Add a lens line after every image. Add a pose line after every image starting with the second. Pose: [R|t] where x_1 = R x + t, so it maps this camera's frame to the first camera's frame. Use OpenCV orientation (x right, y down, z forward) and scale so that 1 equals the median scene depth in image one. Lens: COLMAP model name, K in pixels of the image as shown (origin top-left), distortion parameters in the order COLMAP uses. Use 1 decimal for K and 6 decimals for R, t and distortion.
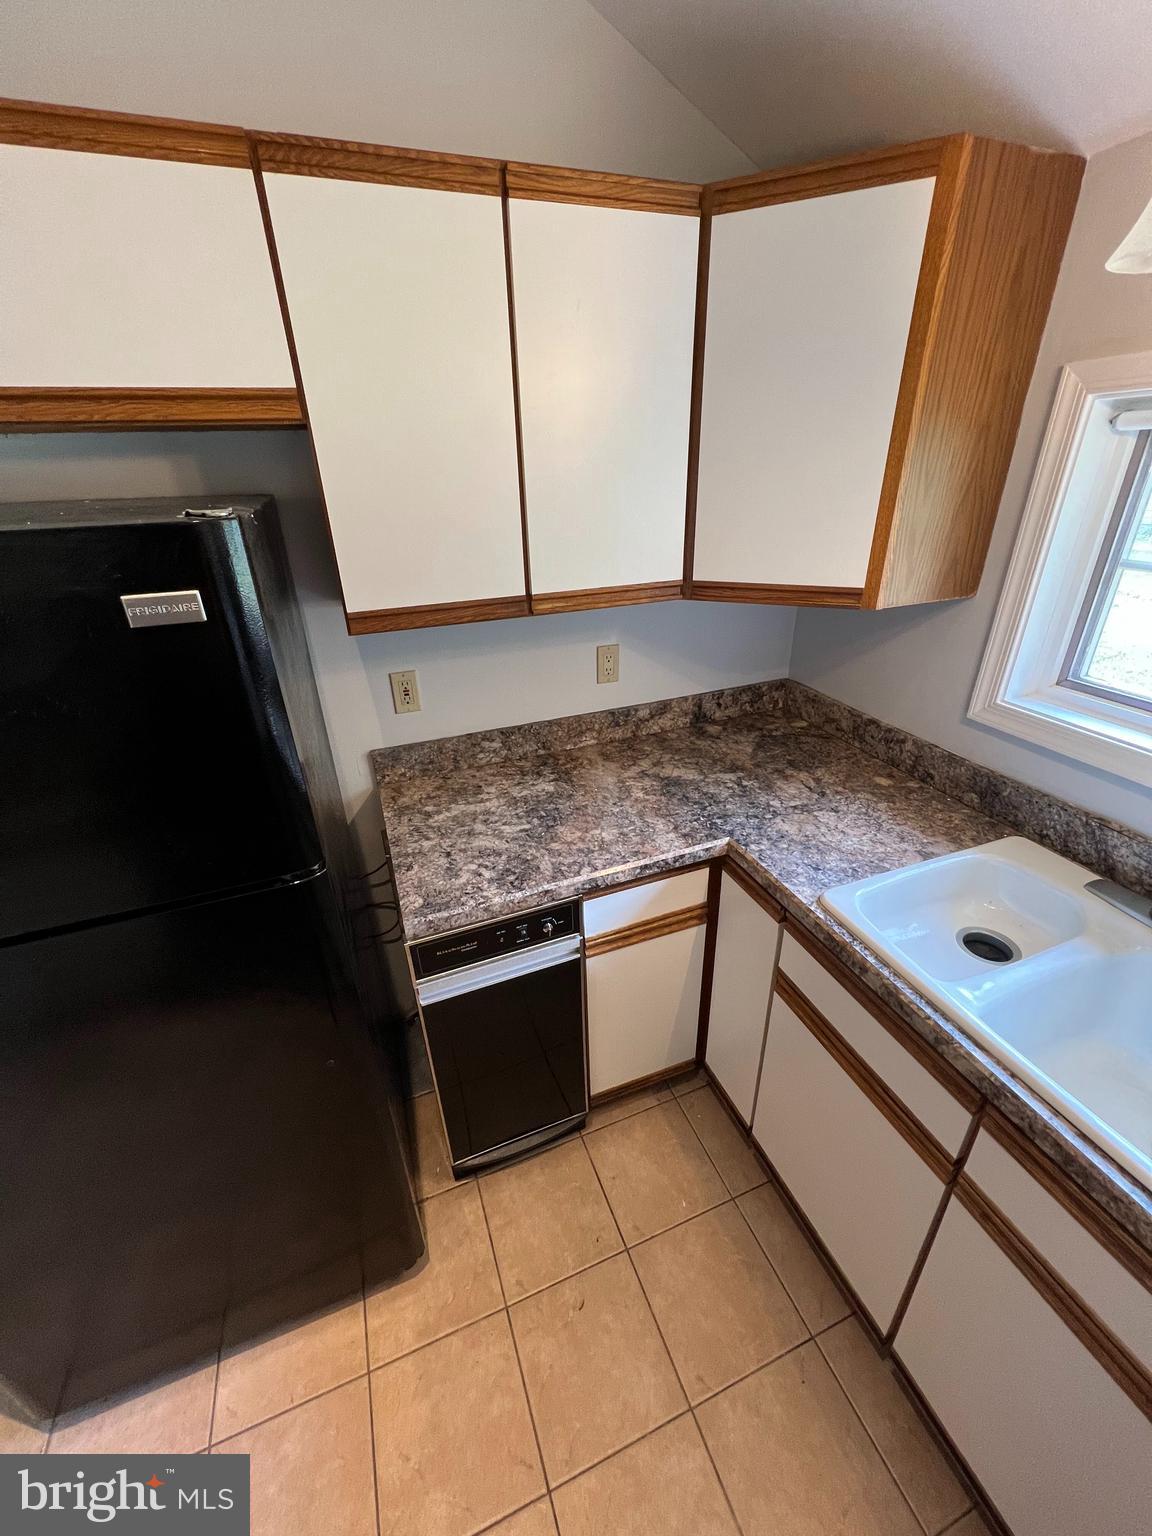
lens RADIAL K [[615.1, 0, 575.1], [0, 615.1, 769.3], [0, 0, 1]] dist [-0.002188, 0.001006]
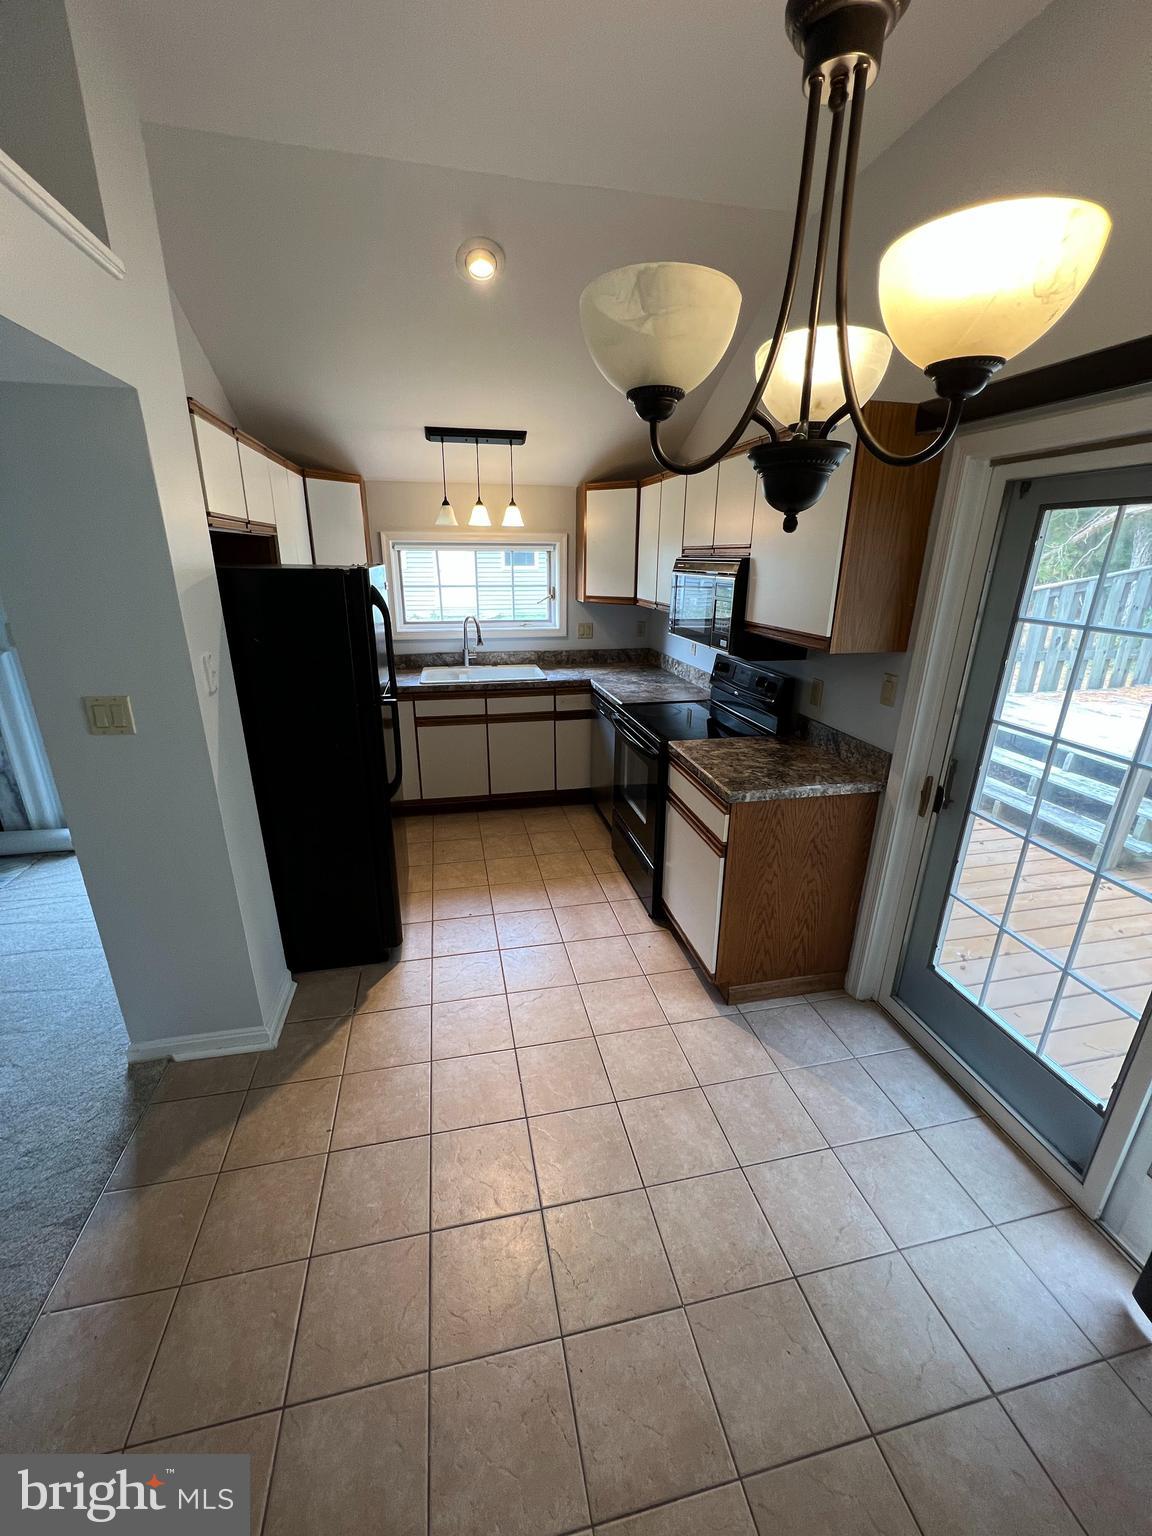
lens RADIAL K [[615.1, 0, 575.0], [0, 615.1, 768.3], [0, 0, 1]] dist [-0.002188, 0.001006]
pose [[0.160504, -0.298071, 0.940953, -2.064817], [0.431171, 0.878718, 0.204809, 0.222754], [-0.887879, 0.372839, 0.269558, -0.333751]]
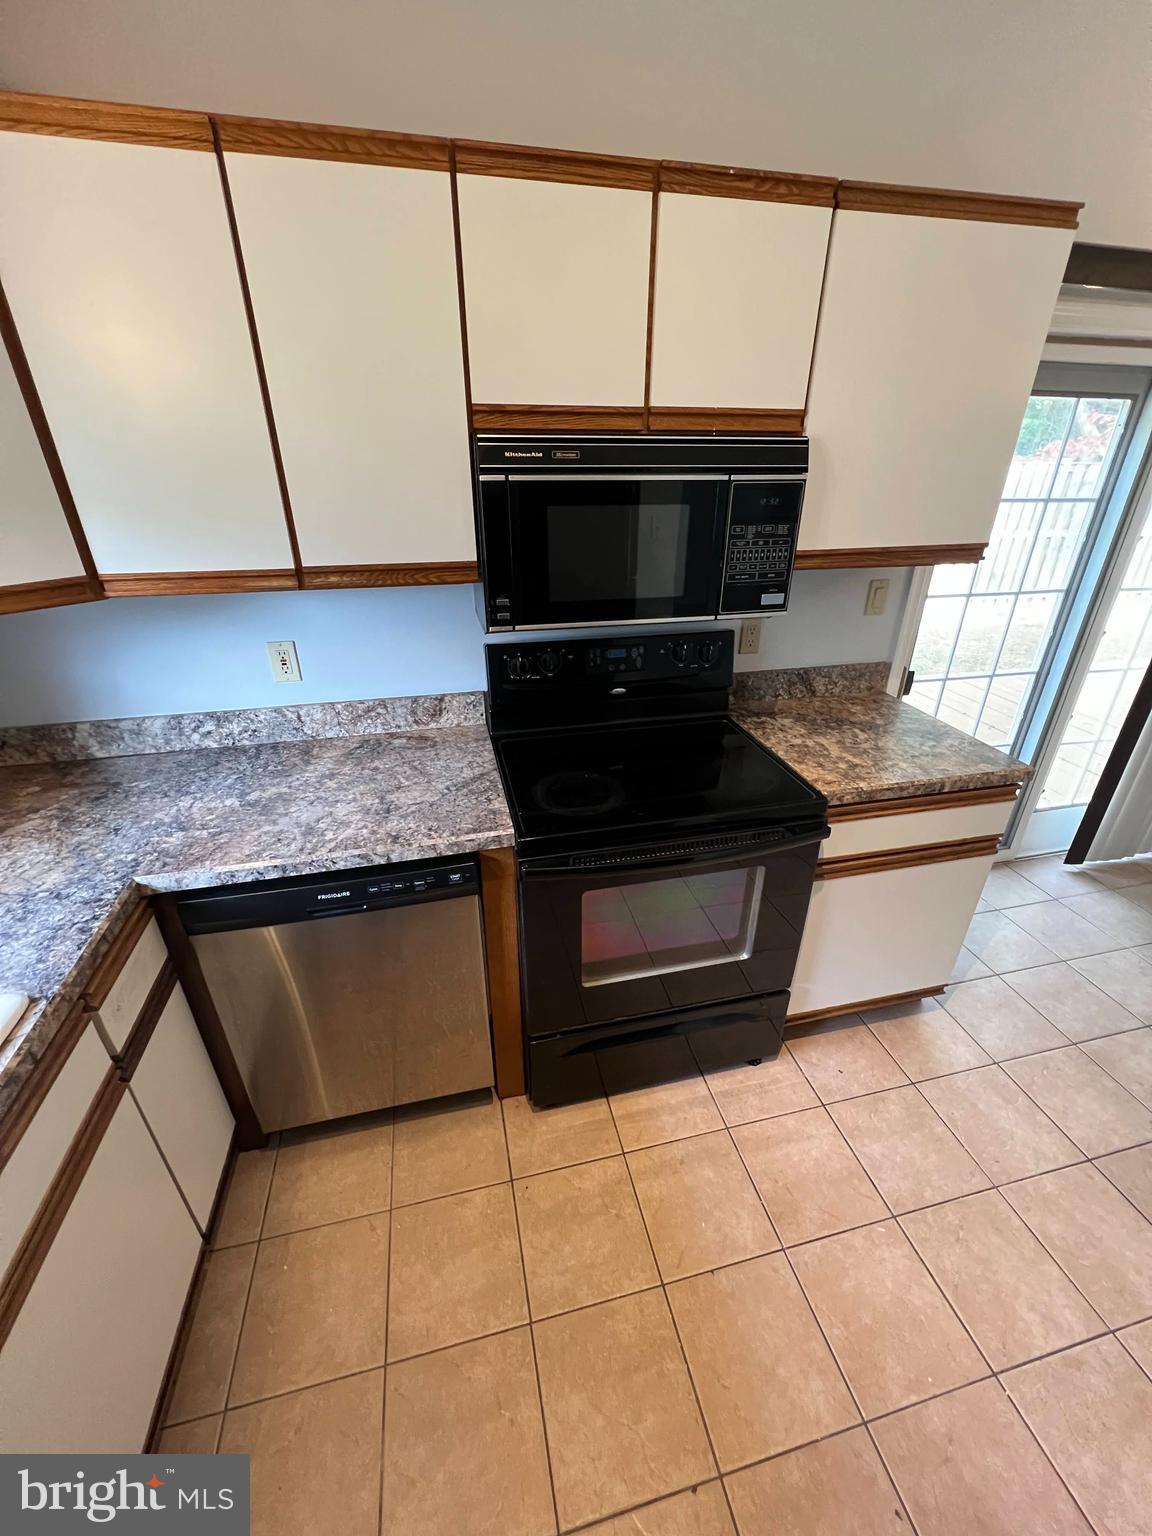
lens RADIAL K [[615.1, 0, 576.4], [0, 615.1, 766.8], [0, 0, 1]] dist [-0.002188, 0.001006]
pose [[-0.989733, -0.042520, 0.136459, -0.103313], [0.083522, 0.602706, 0.793580, -0.190102], [-0.115988, 0.796830, -0.592966, 0.454837]]
